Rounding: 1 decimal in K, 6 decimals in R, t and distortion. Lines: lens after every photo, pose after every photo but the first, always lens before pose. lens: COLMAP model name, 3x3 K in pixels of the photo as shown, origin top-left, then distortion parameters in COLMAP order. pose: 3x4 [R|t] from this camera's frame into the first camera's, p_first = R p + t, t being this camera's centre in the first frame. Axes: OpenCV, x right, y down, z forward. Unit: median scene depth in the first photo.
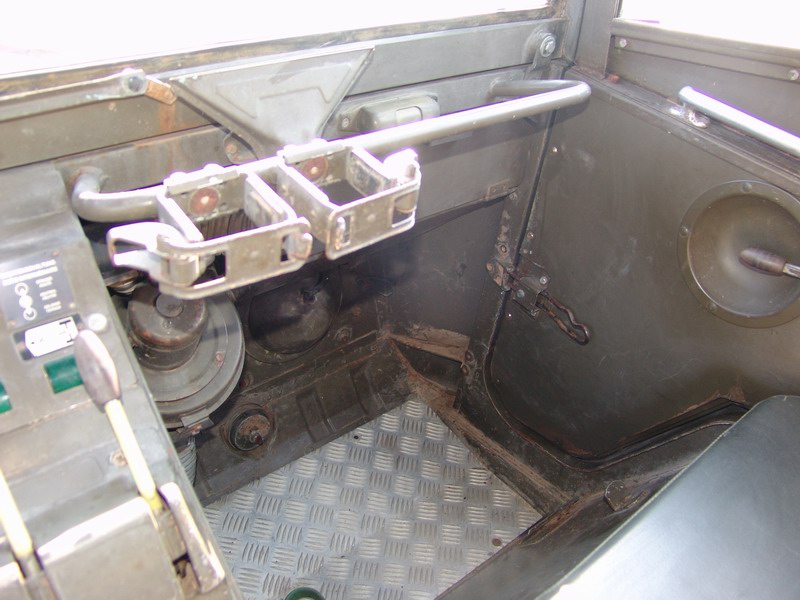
lens RADIAL K [[687.6, 0, 405.1], [0, 687.6, 300.1], [0, 0, 1]] dist [-0.144018, 0.117322]
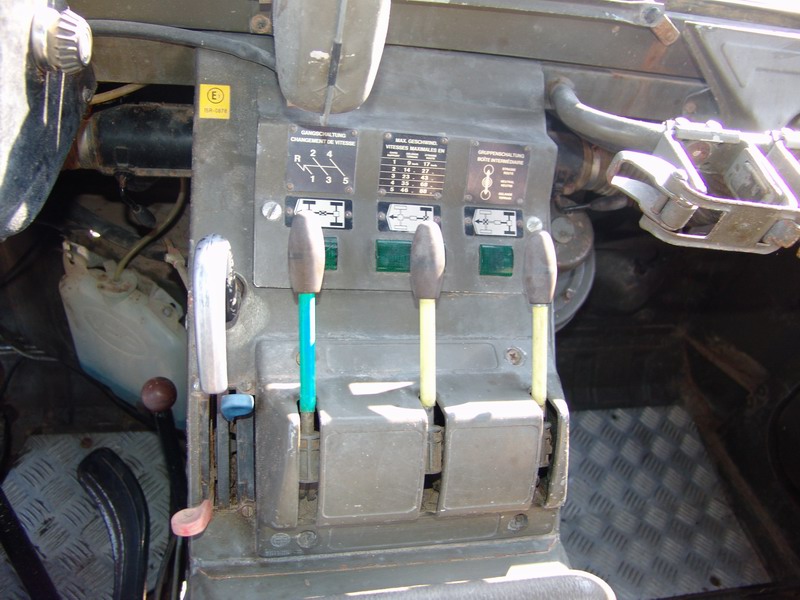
lens RADIAL K [[687.6, 0, 399.2], [0, 687.6, 299.4], [0, 0, 1]] dist [-0.144018, 0.117322]
pose [[0.868738, 0.394102, -0.299962, -0.263946], [-0.371672, 0.919064, 0.131080, 0.073386], [0.327343, -0.002387, 0.944902, -0.058111]]
